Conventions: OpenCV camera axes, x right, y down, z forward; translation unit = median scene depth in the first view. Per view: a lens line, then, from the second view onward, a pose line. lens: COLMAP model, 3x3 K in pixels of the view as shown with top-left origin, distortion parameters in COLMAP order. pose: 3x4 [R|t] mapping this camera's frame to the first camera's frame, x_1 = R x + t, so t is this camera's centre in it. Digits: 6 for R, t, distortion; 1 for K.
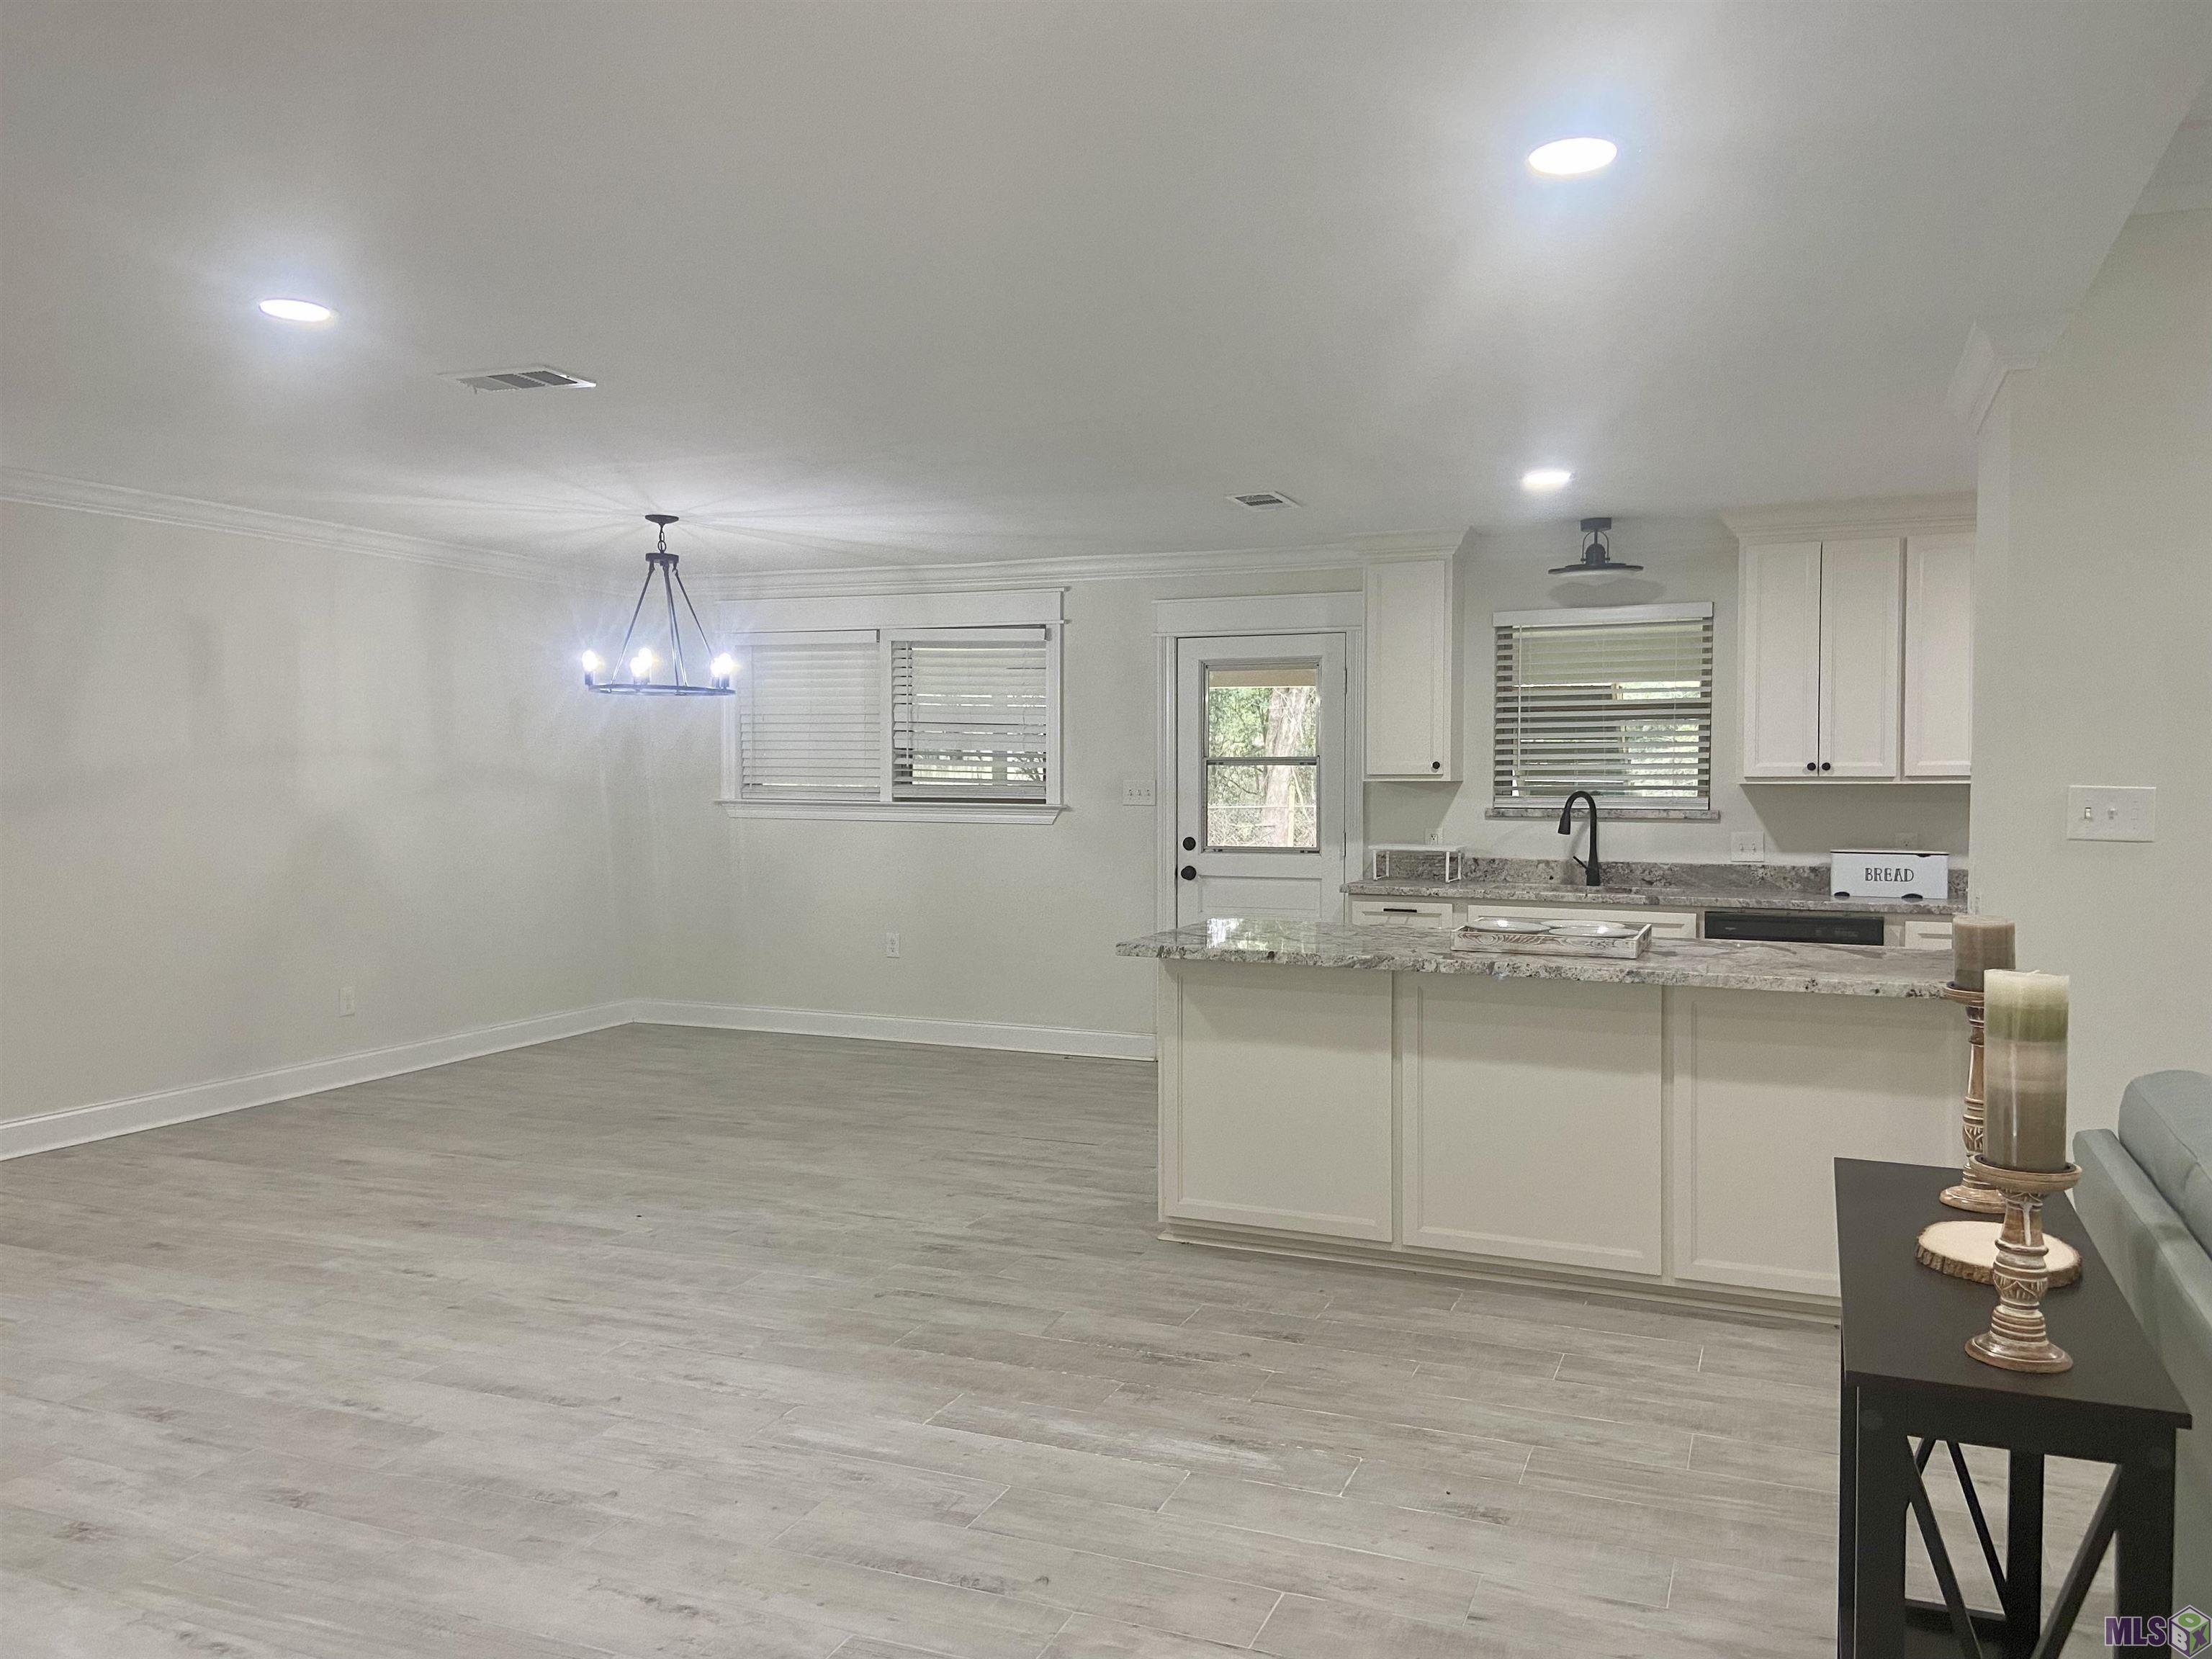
lens RADIAL K [[1669.0, 0, 1102.0], [0, 1669.0, 809.2], [0, 0, 1]] dist [0.098666, -0.087479]
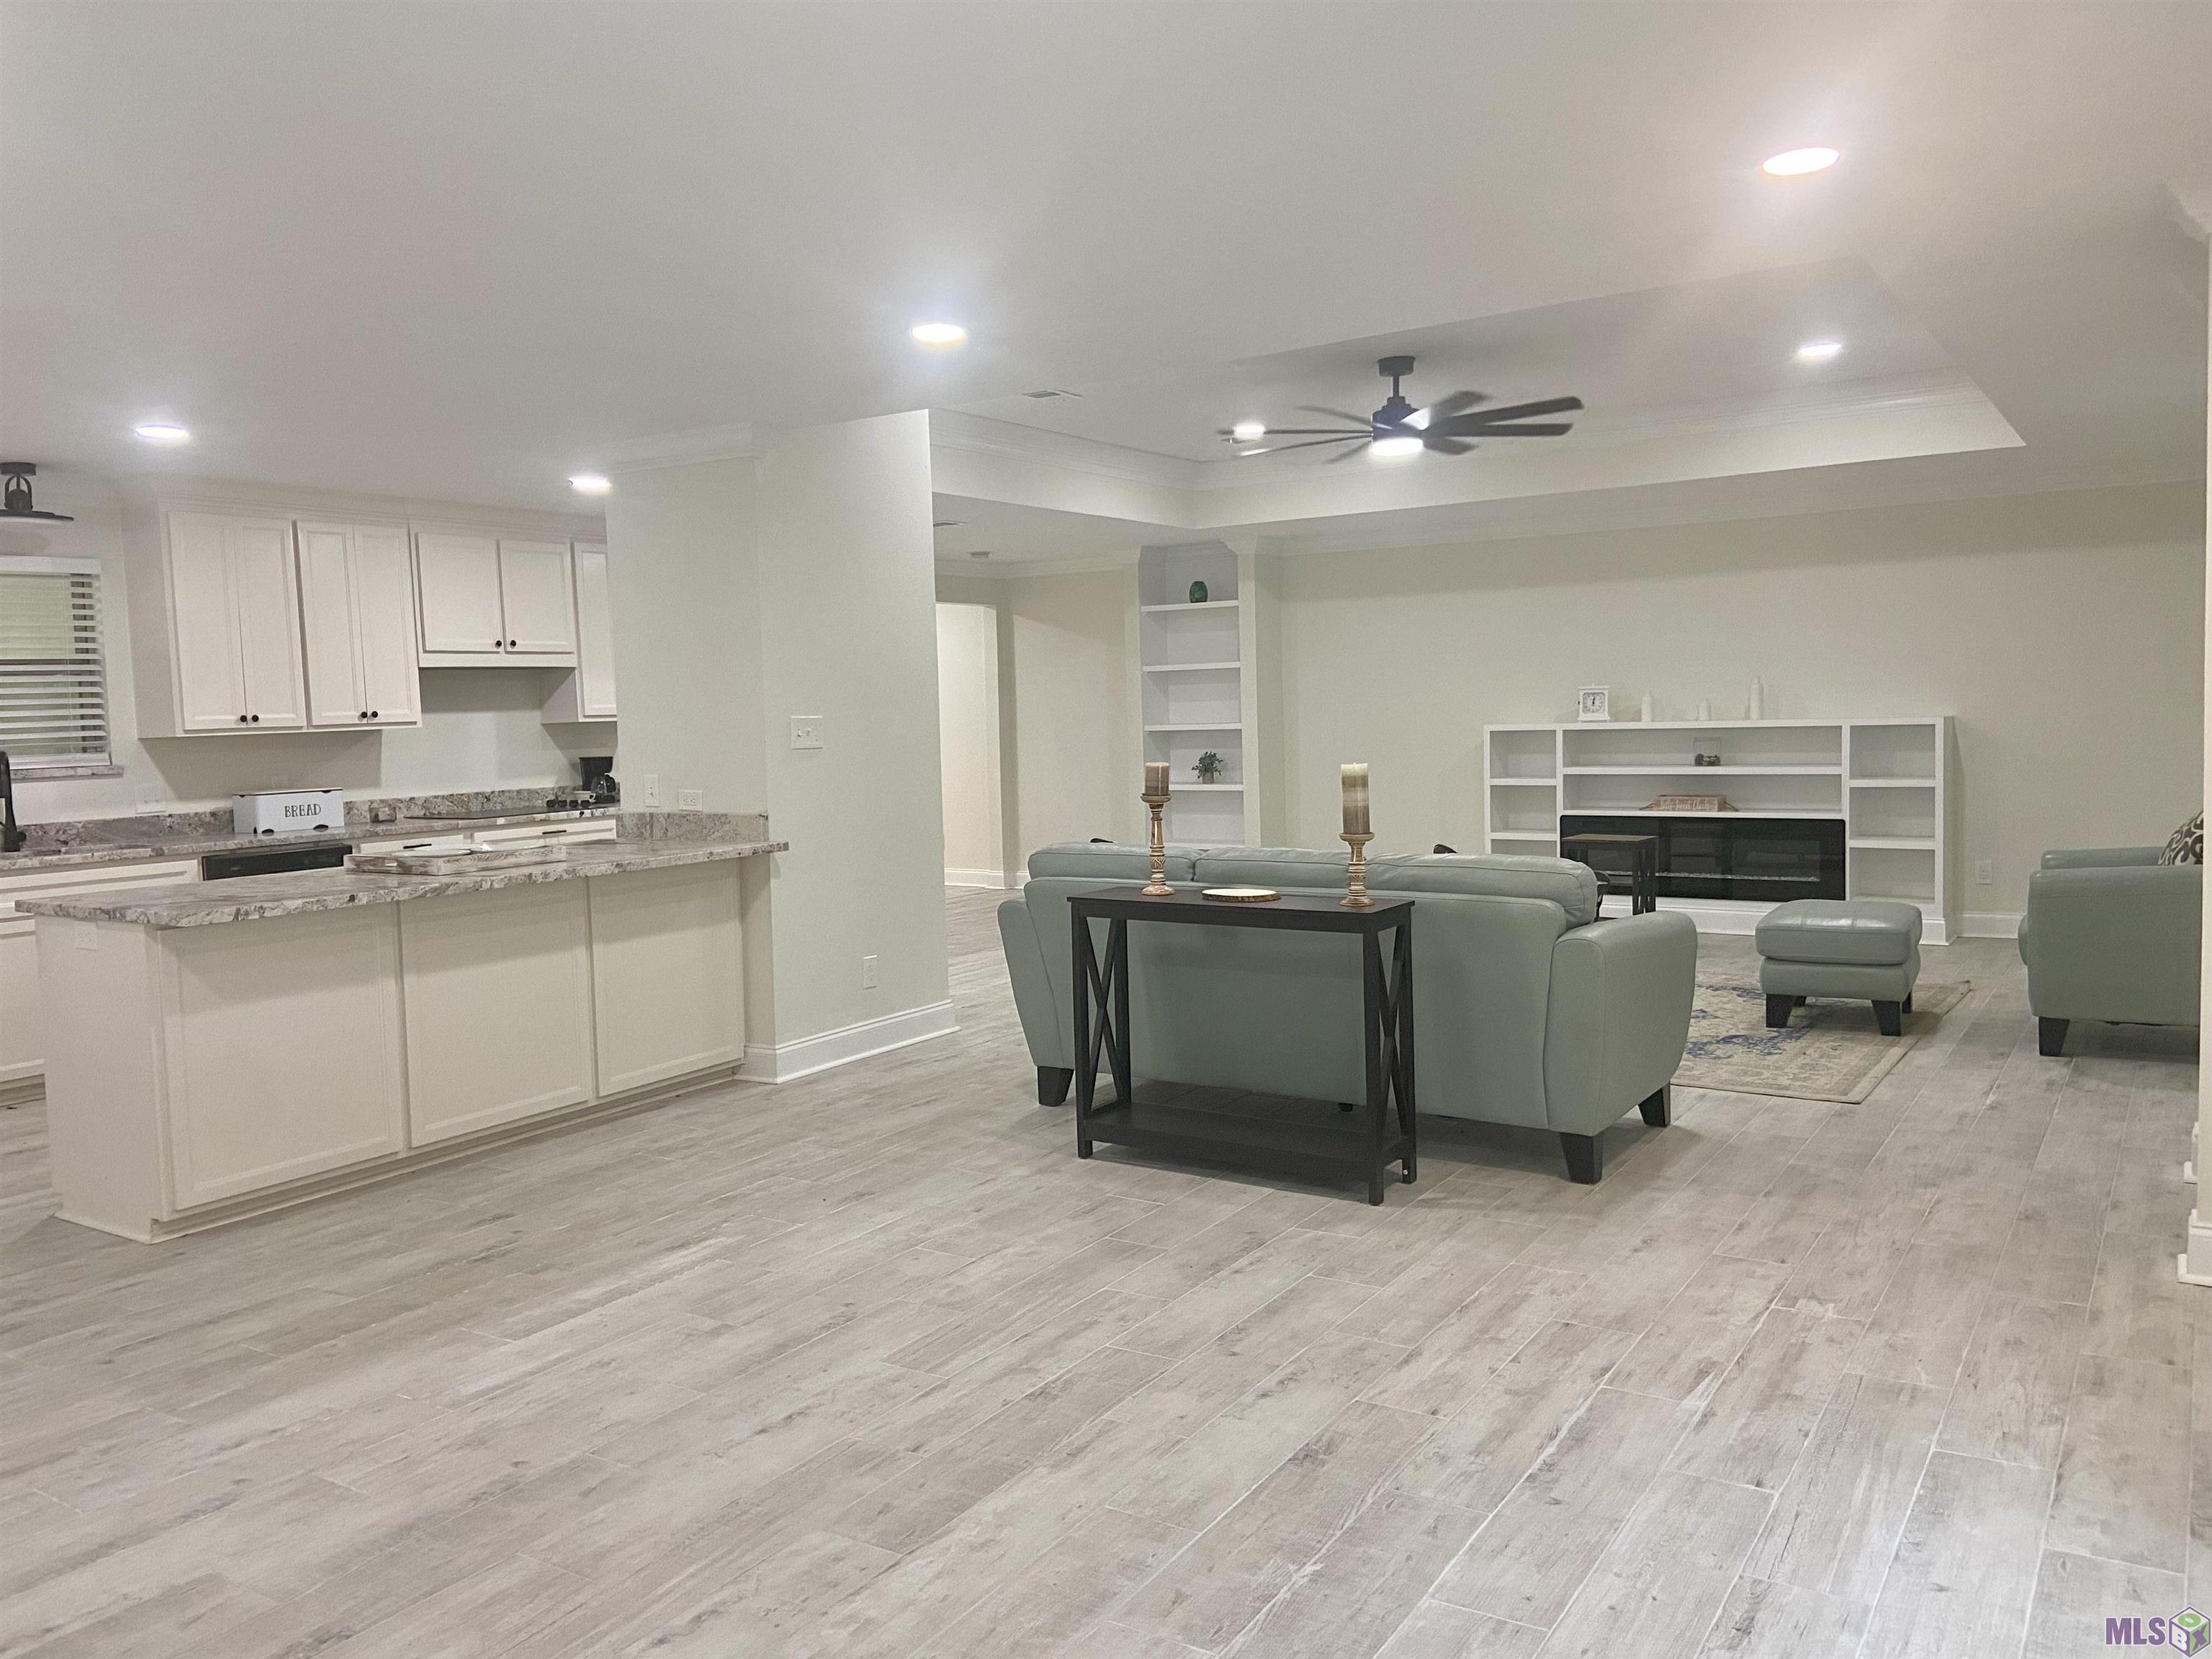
lens RADIAL K [[1669.0, 0, 1111.0], [0, 1669.0, 808.6], [0, 0, 1]] dist [0.098666, -0.087479]
pose [[0.180873, -0.070942, 0.980945, -0.807185], [0.053922, 0.996610, 0.062132, -0.007266], [-0.982027, 0.041657, 0.184085, 0.333833]]
